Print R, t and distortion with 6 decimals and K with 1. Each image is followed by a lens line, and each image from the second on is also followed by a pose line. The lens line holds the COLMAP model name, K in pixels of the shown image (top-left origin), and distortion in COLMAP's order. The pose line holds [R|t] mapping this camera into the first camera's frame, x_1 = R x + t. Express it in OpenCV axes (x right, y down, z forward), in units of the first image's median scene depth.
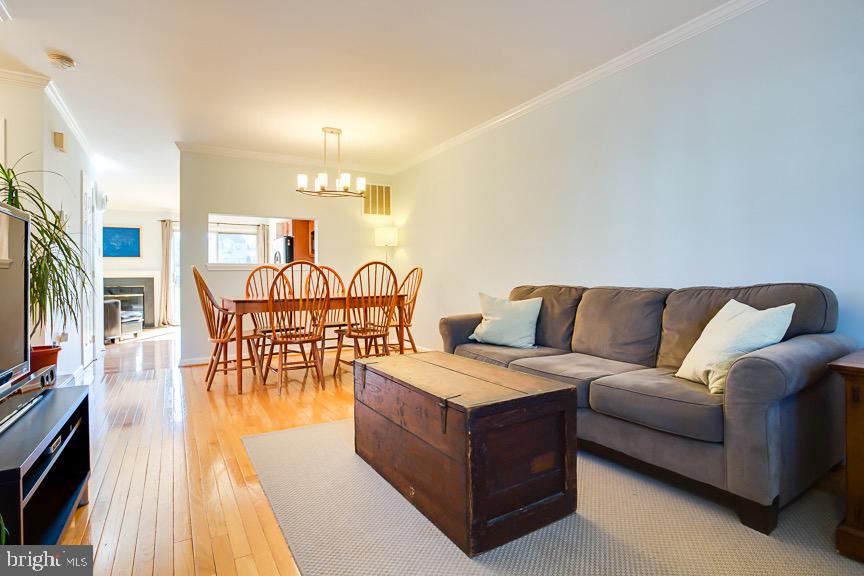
lens RADIAL K [[443.2, 0, 432.0], [0, 443.2, 288.0], [0, 0, 1]] dist [-0.004558, -0.000874]
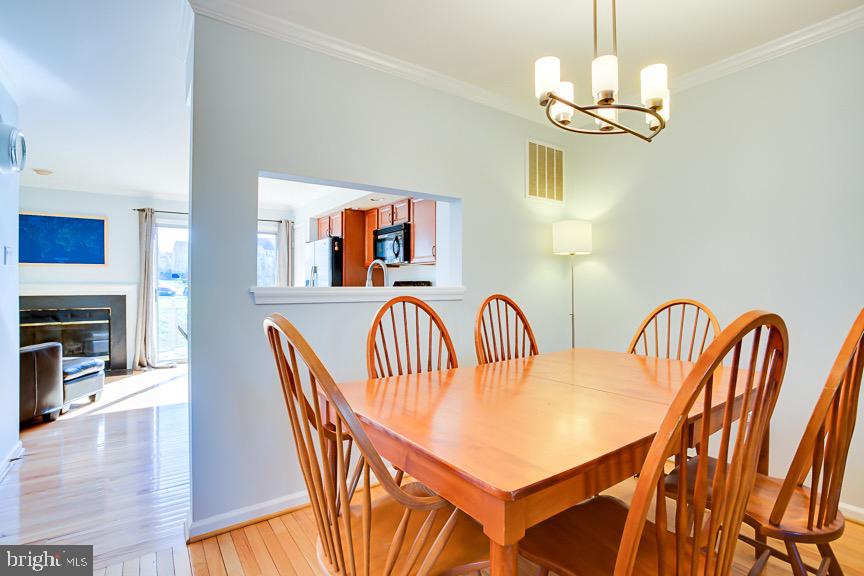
lens RADIAL K [[411.1, 0, 432.2], [0, 411.1, 292.7], [0, 0, 1]] dist [-0.000779, 0.000062]
pose [[0.996943, 0.008789, 0.077634, -0.252638], [-0.009082, 0.999953, 0.003425, -0.038797], [-0.077600, -0.004119, 0.996976, 0.404436]]
